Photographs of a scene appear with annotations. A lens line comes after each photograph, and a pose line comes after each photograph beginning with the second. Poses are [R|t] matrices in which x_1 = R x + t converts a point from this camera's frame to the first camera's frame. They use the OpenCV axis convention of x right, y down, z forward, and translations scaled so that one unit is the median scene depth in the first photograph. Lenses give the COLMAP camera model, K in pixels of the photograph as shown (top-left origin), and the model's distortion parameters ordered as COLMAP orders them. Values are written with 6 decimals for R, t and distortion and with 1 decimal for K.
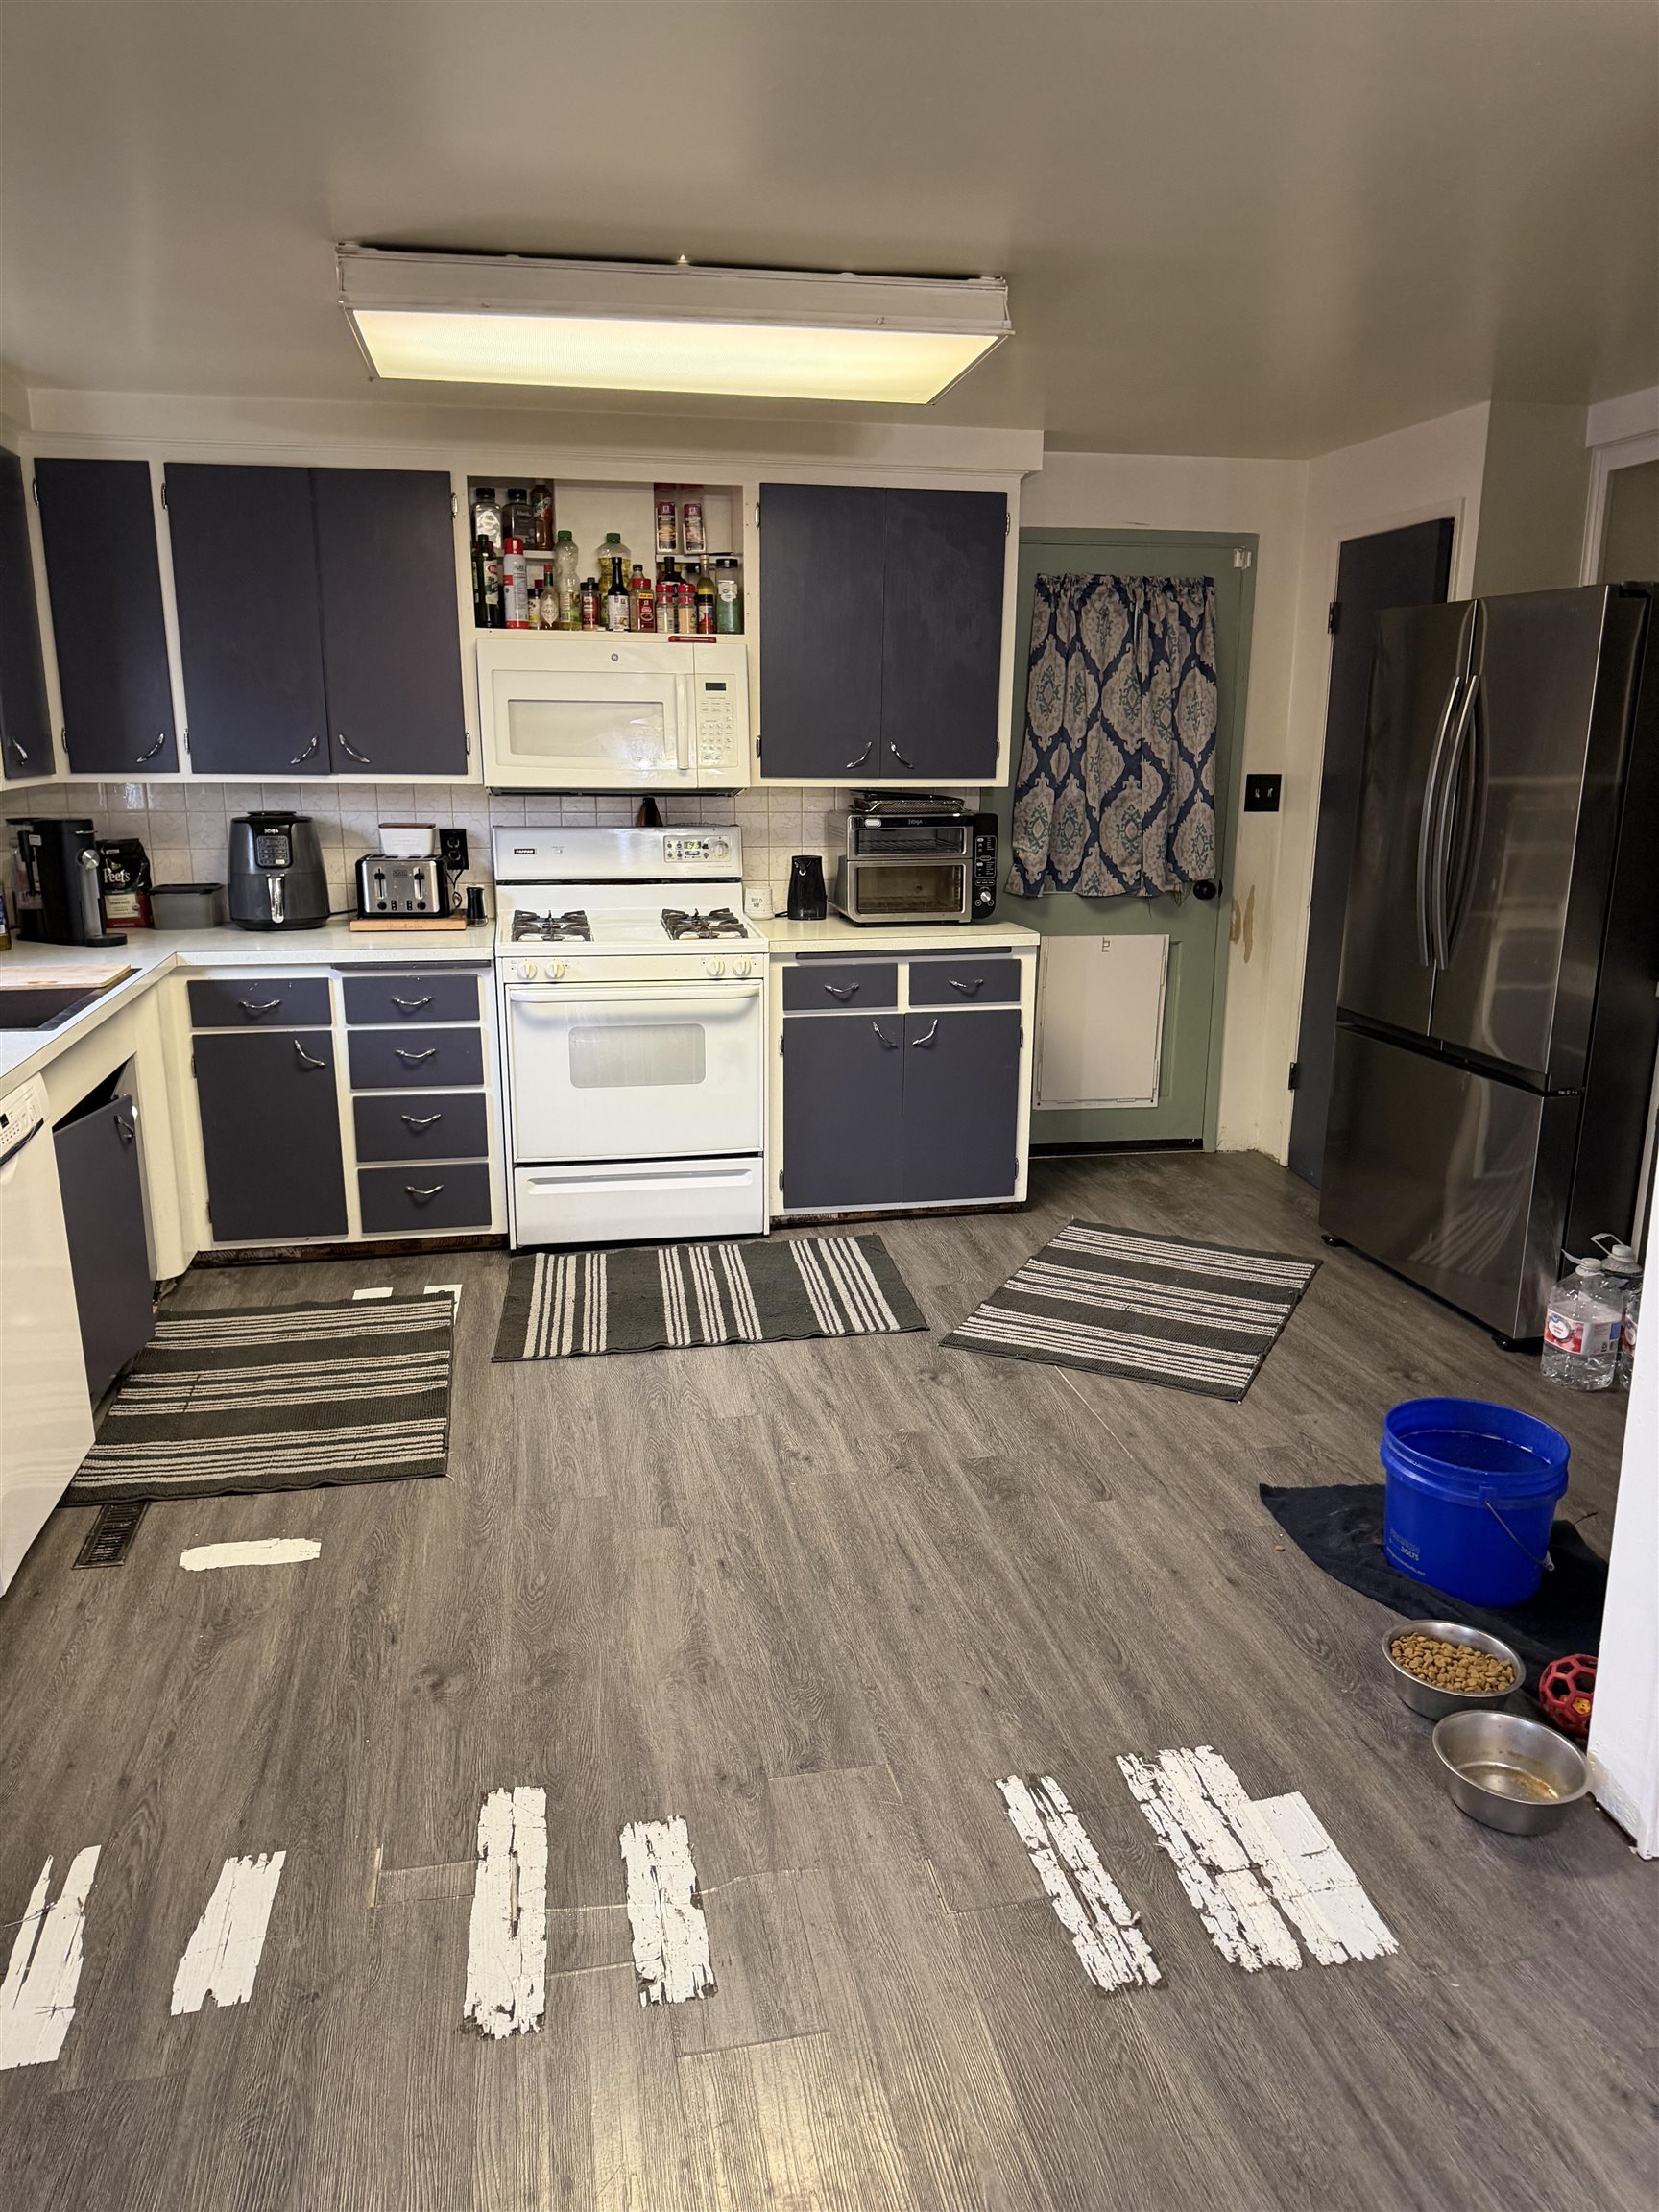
lens RADIAL K [[1572.4, 0, 829.5], [0, 1572.4, 1106.0], [0, 0, 1]] dist [0.034191, -0.035750]
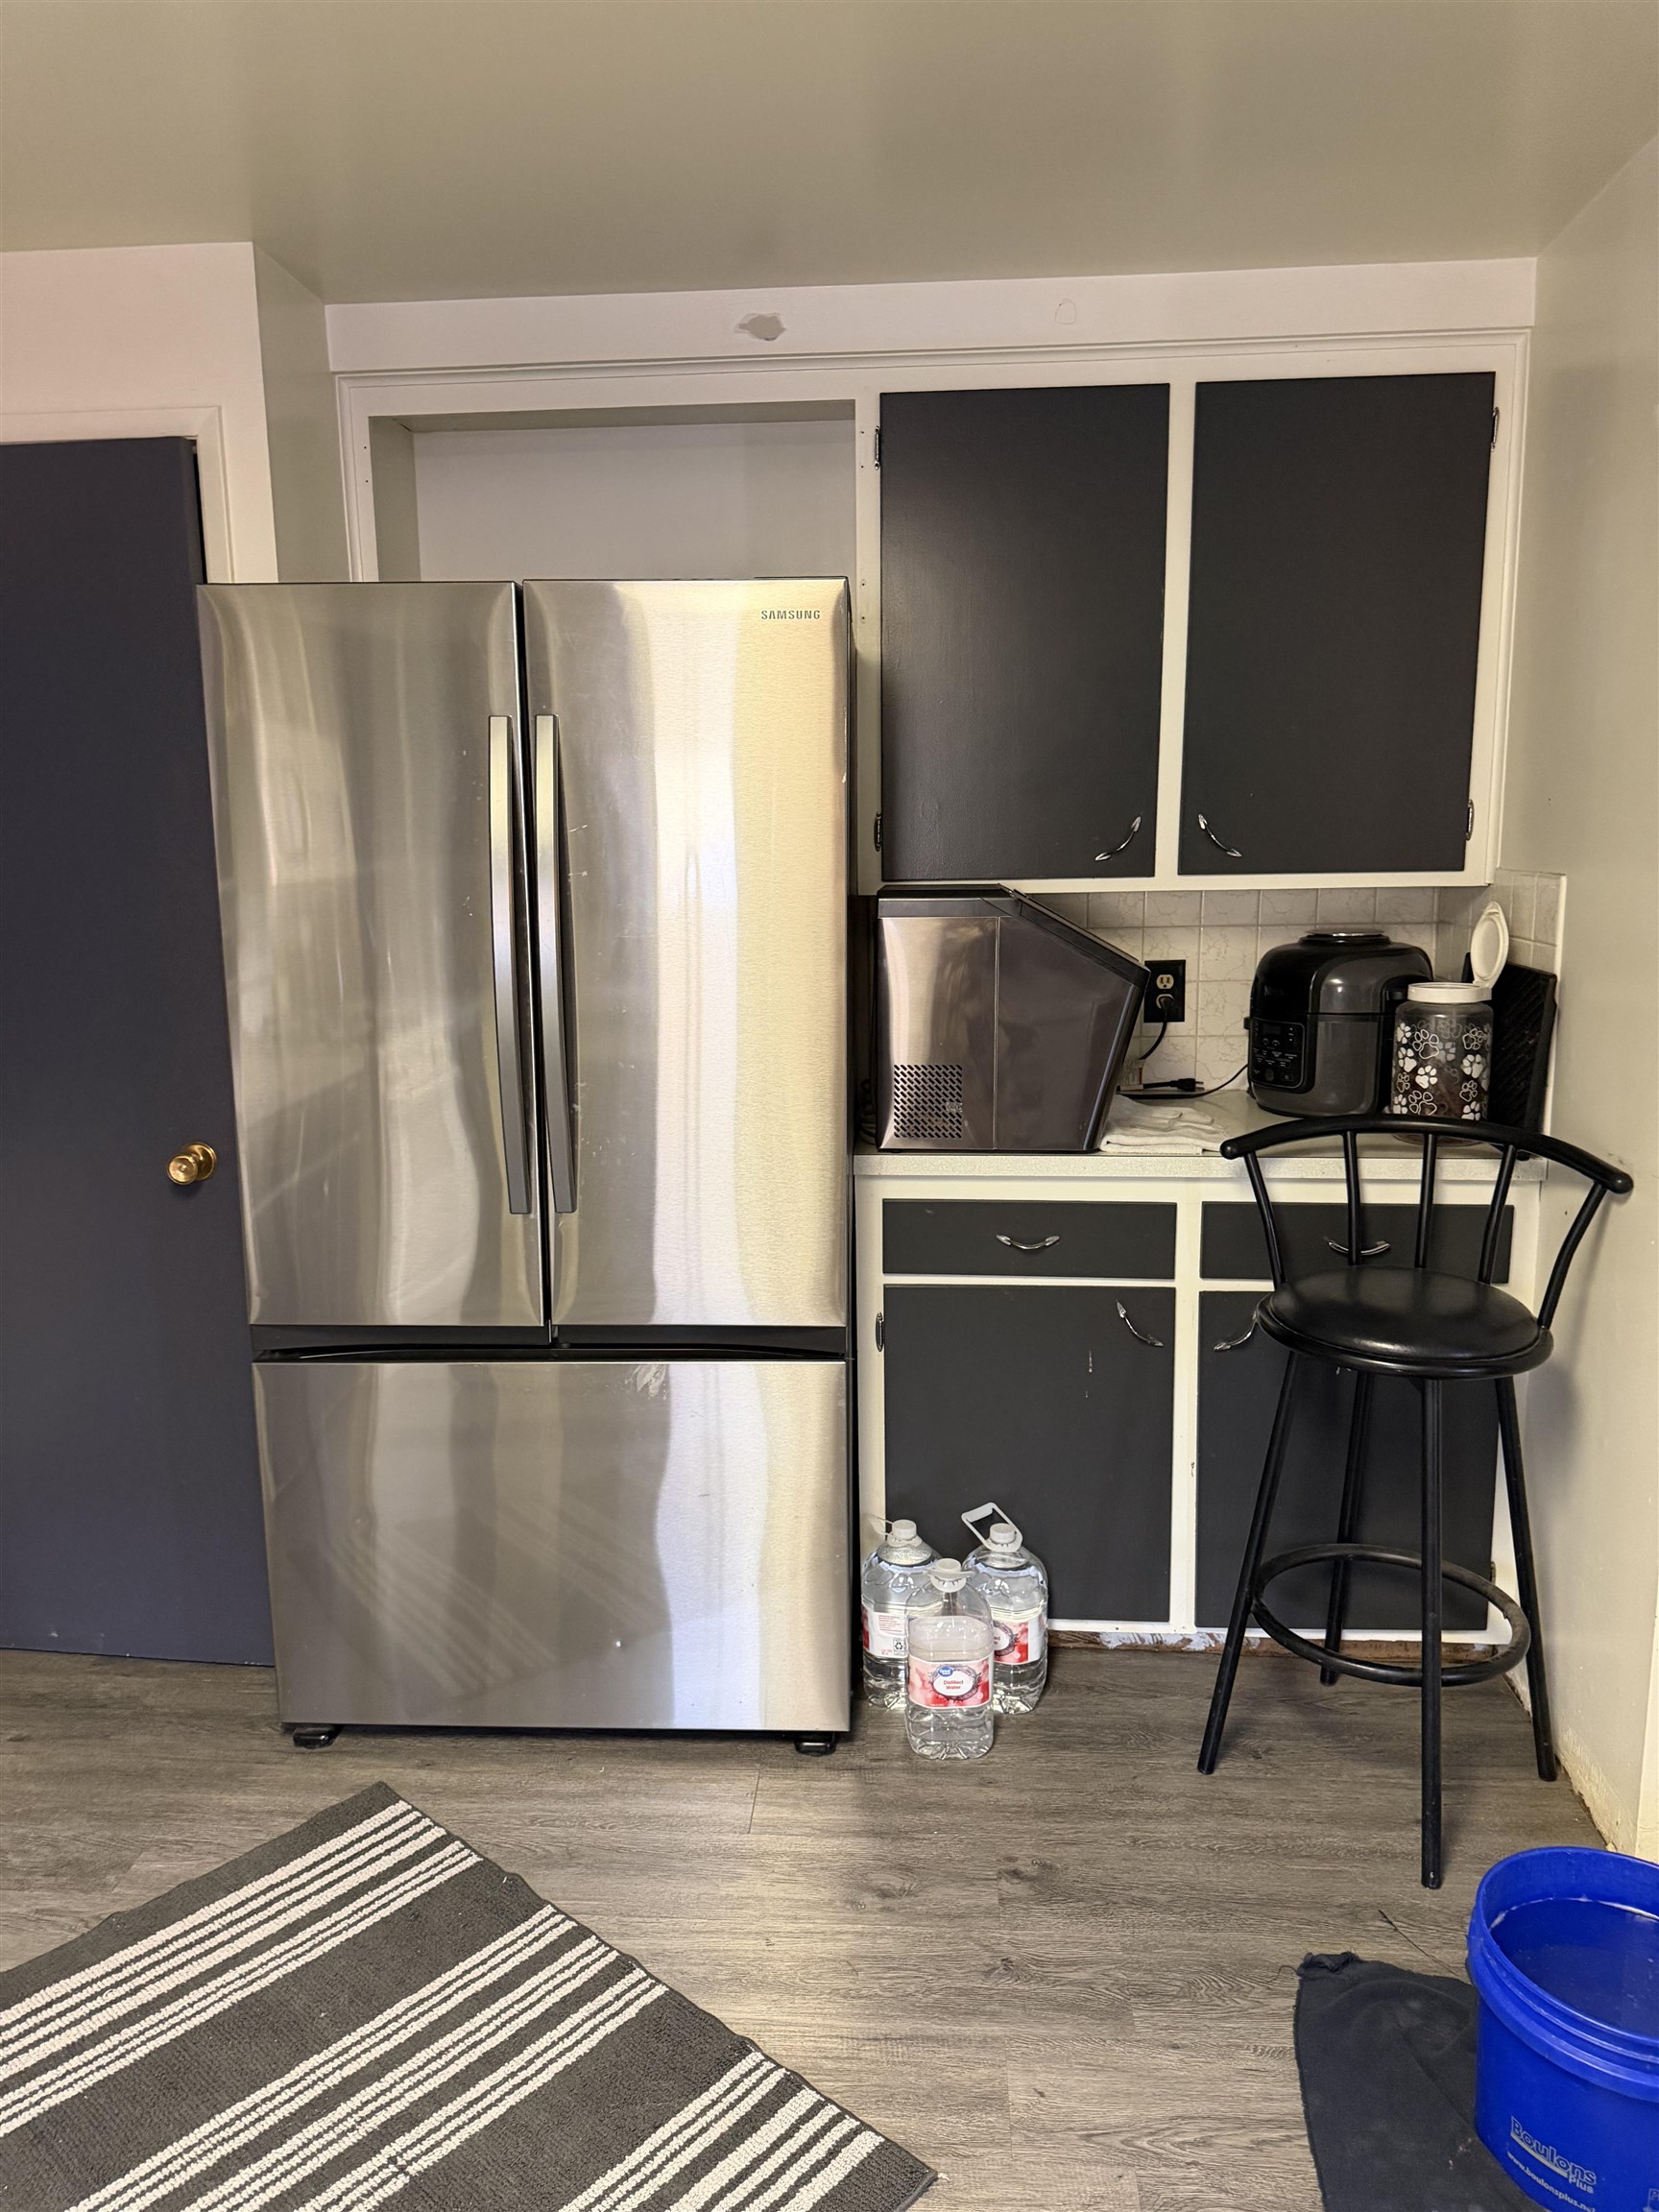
lens RADIAL K [[1553.8, 0, 783.4], [0, 1553.8, 1113.1], [0, 0, 1]] dist [0.112878, -0.104503]
pose [[0.276452, -0.183198, 0.943405, -0.106032], [0.238467, 0.964037, 0.117326, -0.134002], [-0.930971, 0.192536, 0.310197, 0.570059]]
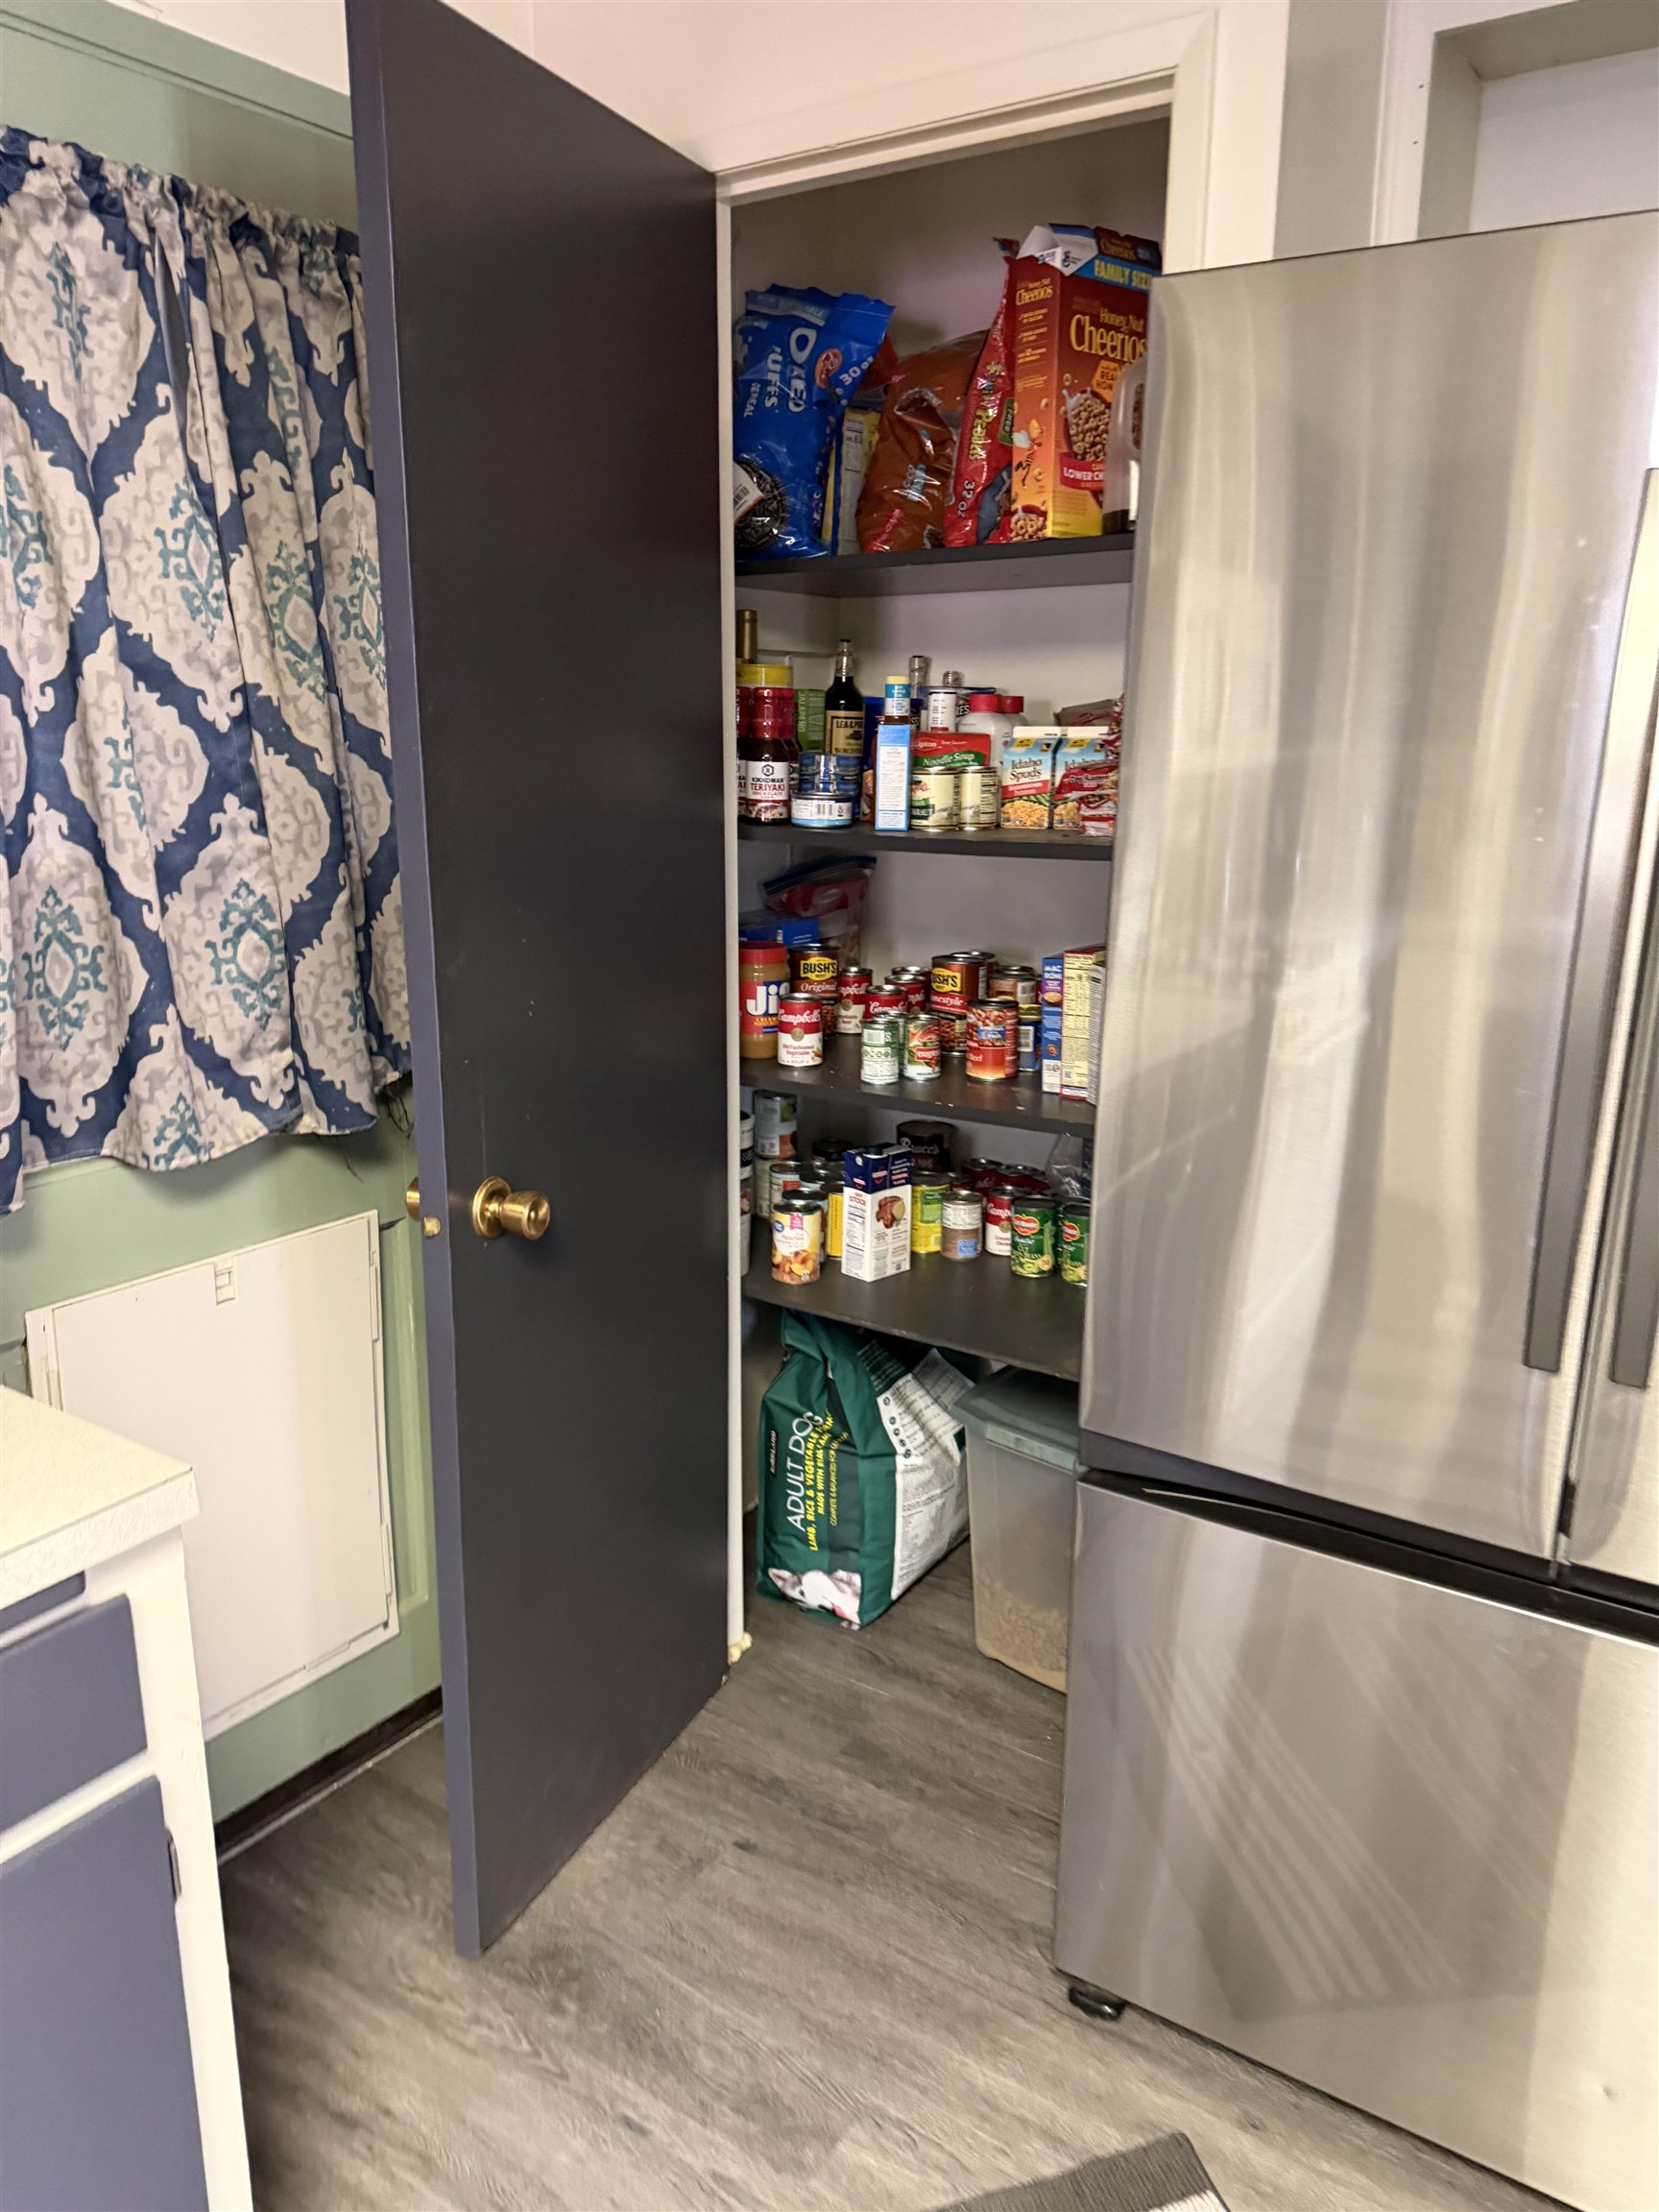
lens RADIAL K [[1573.9, 0, 828.6], [0, 1573.9, 1113.6], [0, 0, 1]] dist [0.011638, -0.000574]
pose [[0.710722, -0.170268, 0.682556, 0.041434], [0.159575, 0.983995, 0.079304, -0.150356], [-0.685135, 0.052555, 0.726518, 0.676904]]
